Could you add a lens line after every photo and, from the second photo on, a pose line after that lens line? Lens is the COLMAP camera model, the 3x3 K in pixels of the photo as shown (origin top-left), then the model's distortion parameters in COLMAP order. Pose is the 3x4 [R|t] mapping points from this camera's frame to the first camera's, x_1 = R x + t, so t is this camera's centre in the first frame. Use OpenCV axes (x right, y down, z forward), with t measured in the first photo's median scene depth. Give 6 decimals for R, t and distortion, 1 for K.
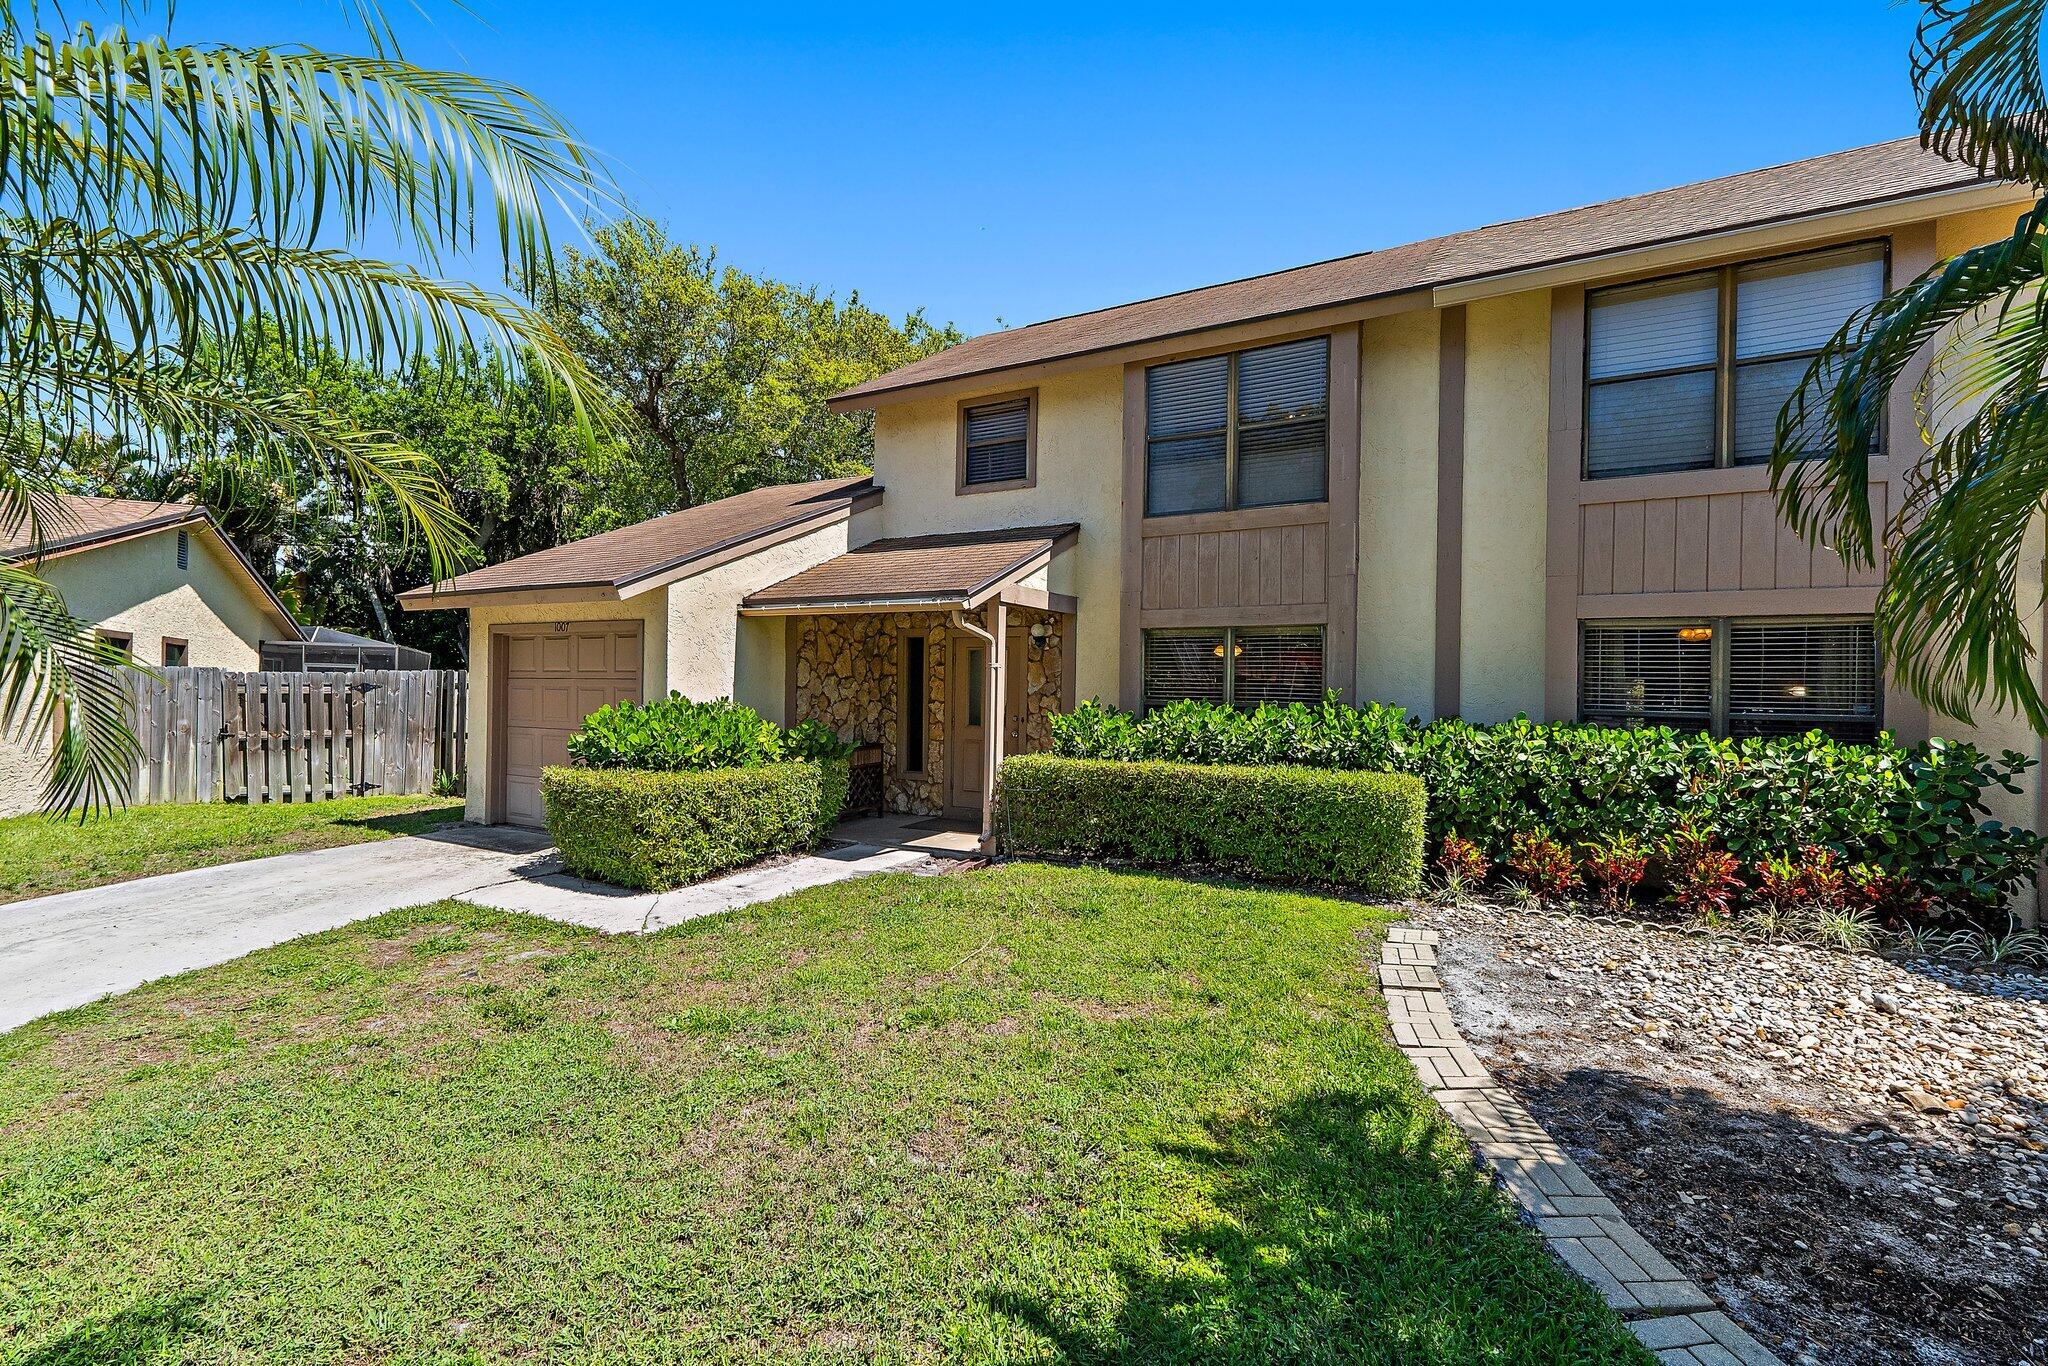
lens RADIAL K [[889.1, 0, 1021.4], [0, 889.1, 695.8], [0, 0, 1]] dist [0.000645, -0.000060]
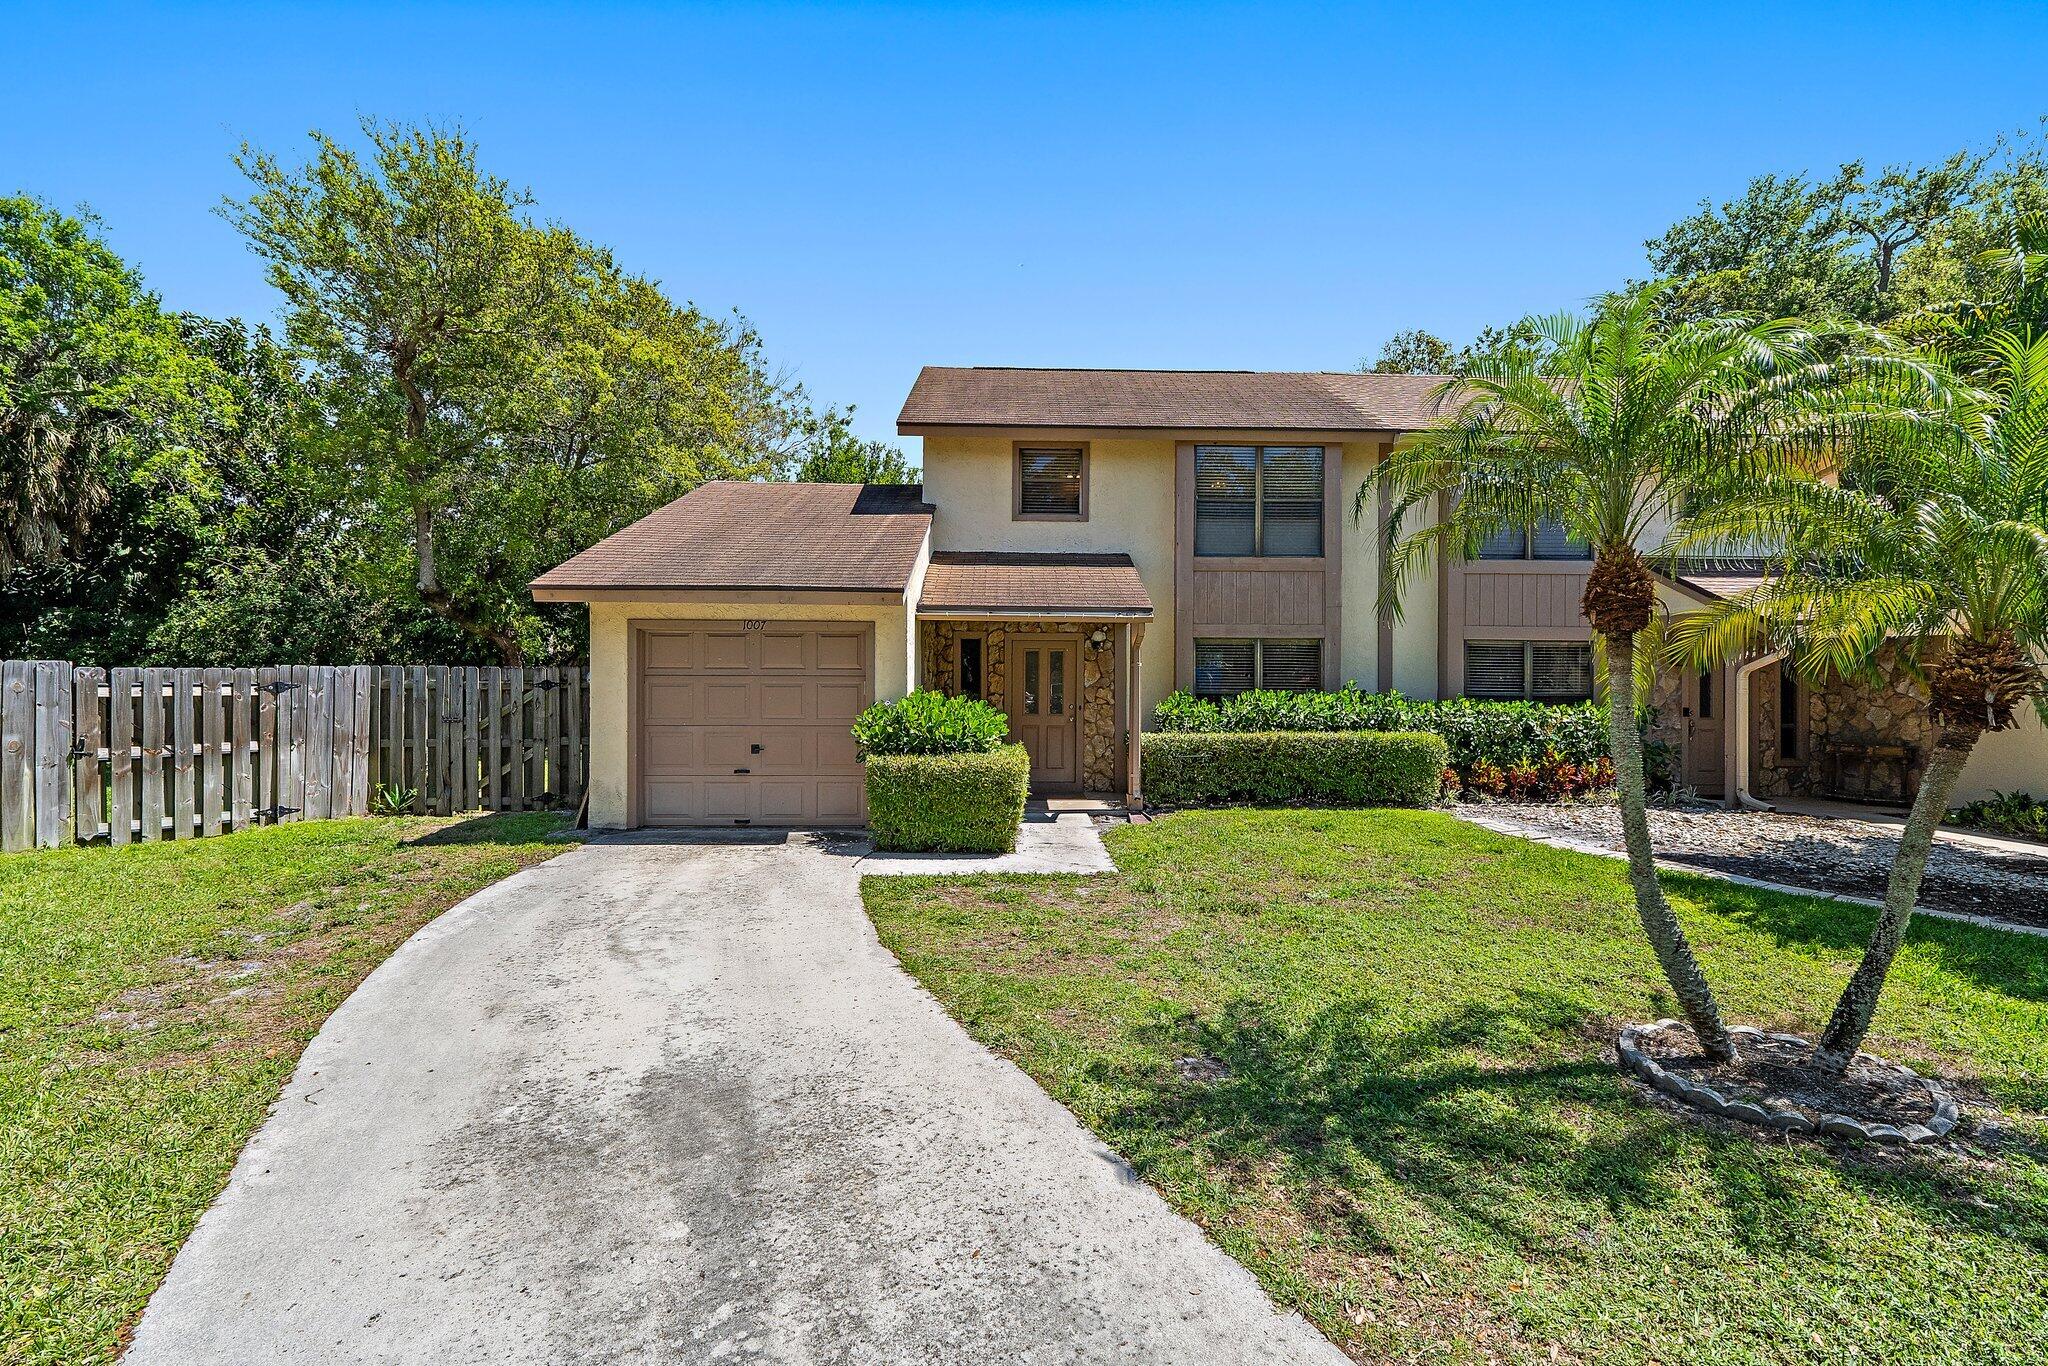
lens RADIAL K [[875.0, 0, 1028.2], [0, 875.0, 710.1], [0, 0, 1]] dist [0.007311, -0.000248]
pose [[0.859847, -0.023340, 0.510018, -0.790814], [0.011504, 0.999587, 0.026348, -0.002948], [-0.510422, -0.016788, 0.859760, -0.027240]]
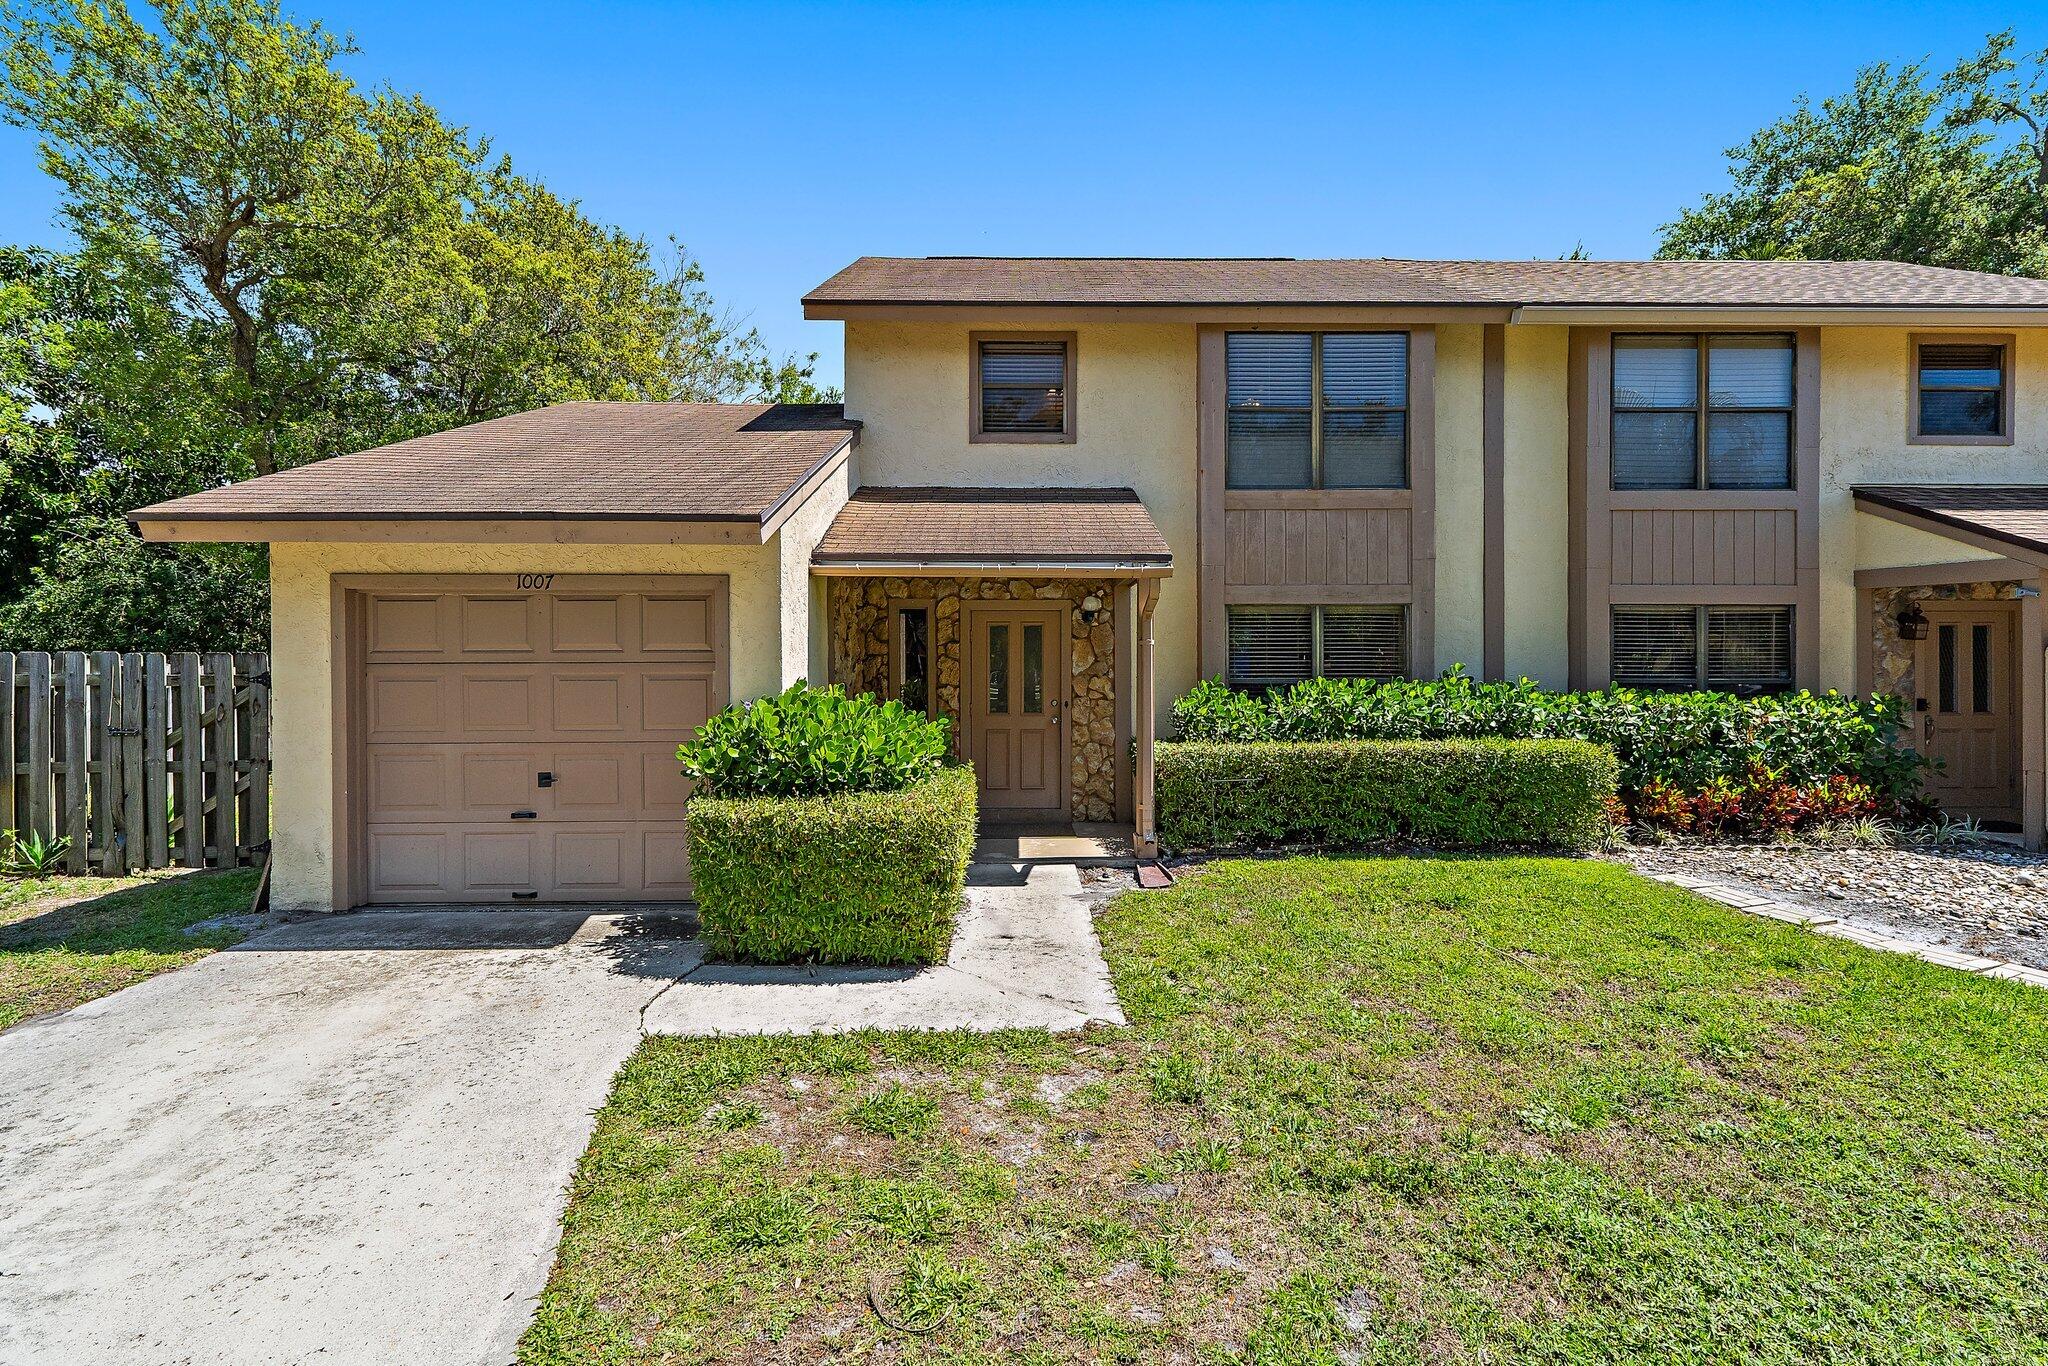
lens RADIAL K [[891.8, 0, 1020.2], [0, 891.8, 689.7], [0, 0, 1]] dist [0.006849, -0.000255]
pose [[0.862864, -0.026639, 0.504733, -0.561935], [0.018312, 0.999602, 0.021452, -0.008376], [-0.505104, -0.009268, 0.863009, 0.284763]]
